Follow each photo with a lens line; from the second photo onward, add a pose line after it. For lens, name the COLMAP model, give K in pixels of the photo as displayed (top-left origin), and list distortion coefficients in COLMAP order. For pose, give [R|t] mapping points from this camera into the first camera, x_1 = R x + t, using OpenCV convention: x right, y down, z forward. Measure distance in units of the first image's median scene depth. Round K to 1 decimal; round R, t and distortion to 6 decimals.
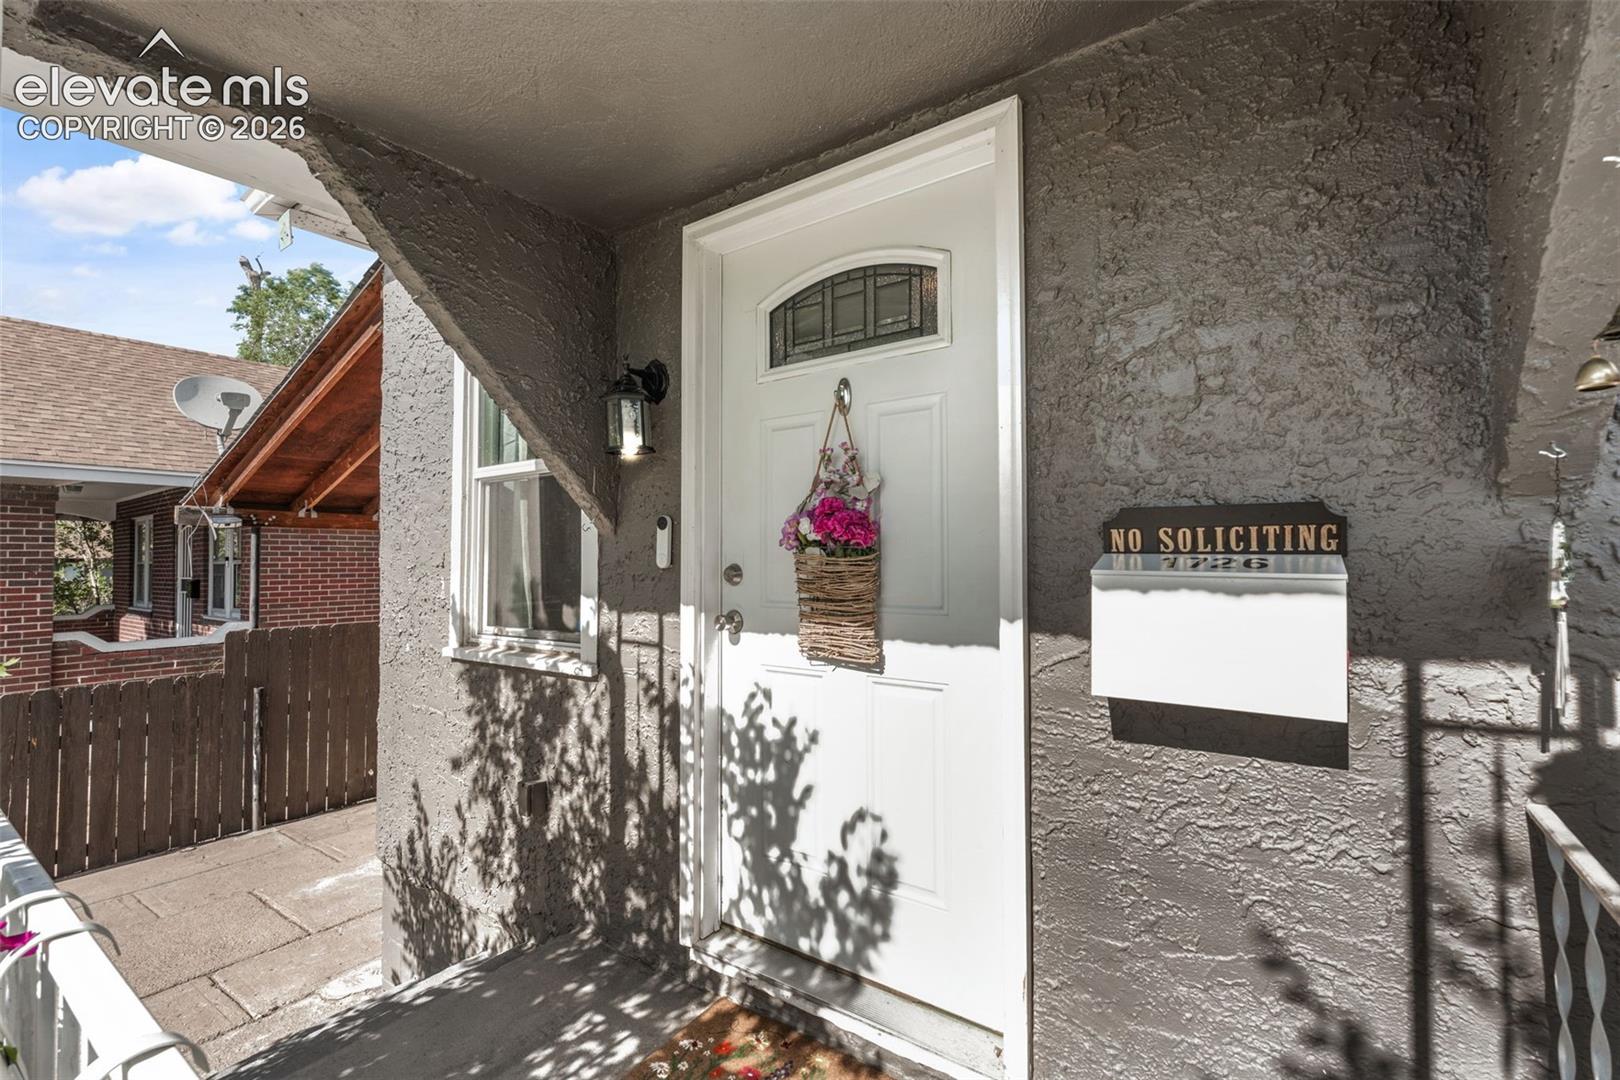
lens RADIAL K [[717.0, 0, 804.9], [0, 717.0, 543.2], [0, 0, 1]] dist [-0.003286, 0.000213]
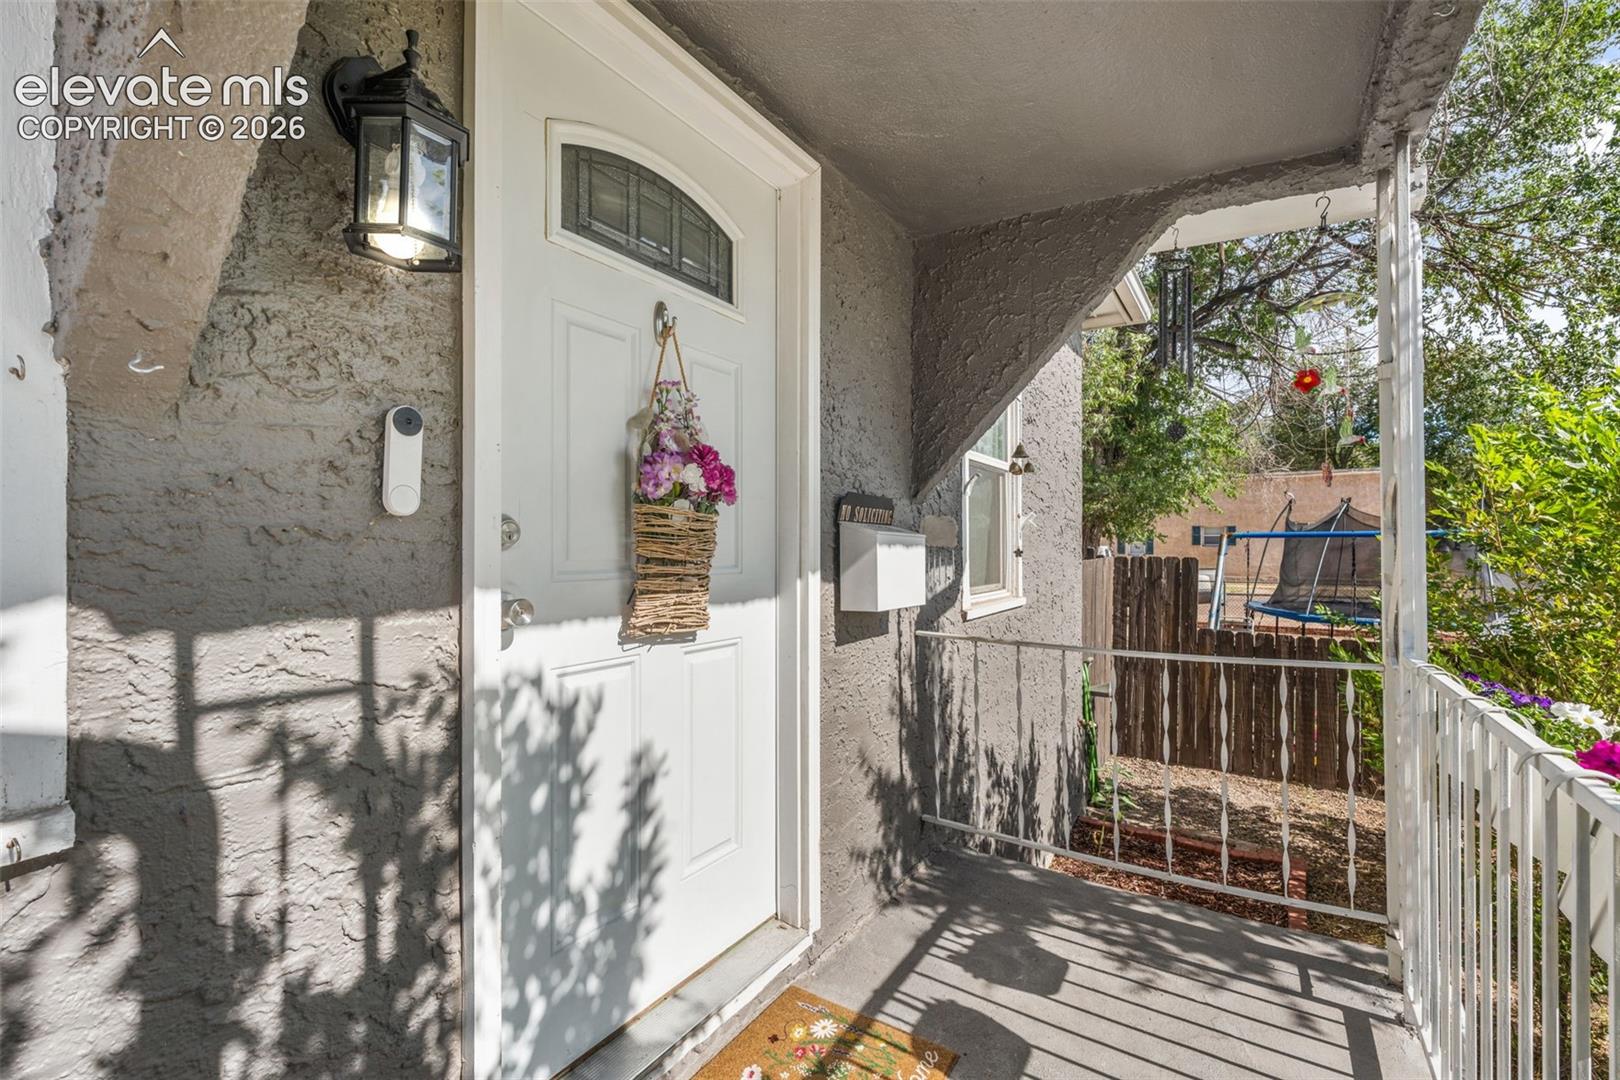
lens RADIAL K [[717.0, 0, 804.0], [0, 717.0, 540.1], [0, 0, 1]] dist [-0.003286, 0.000213]
pose [[-0.055010, 0.013348, 0.998397, -0.767312], [-0.018353, 0.999728, -0.014377, 0.057585], [-0.998317, -0.019114, -0.054750, 0.843623]]
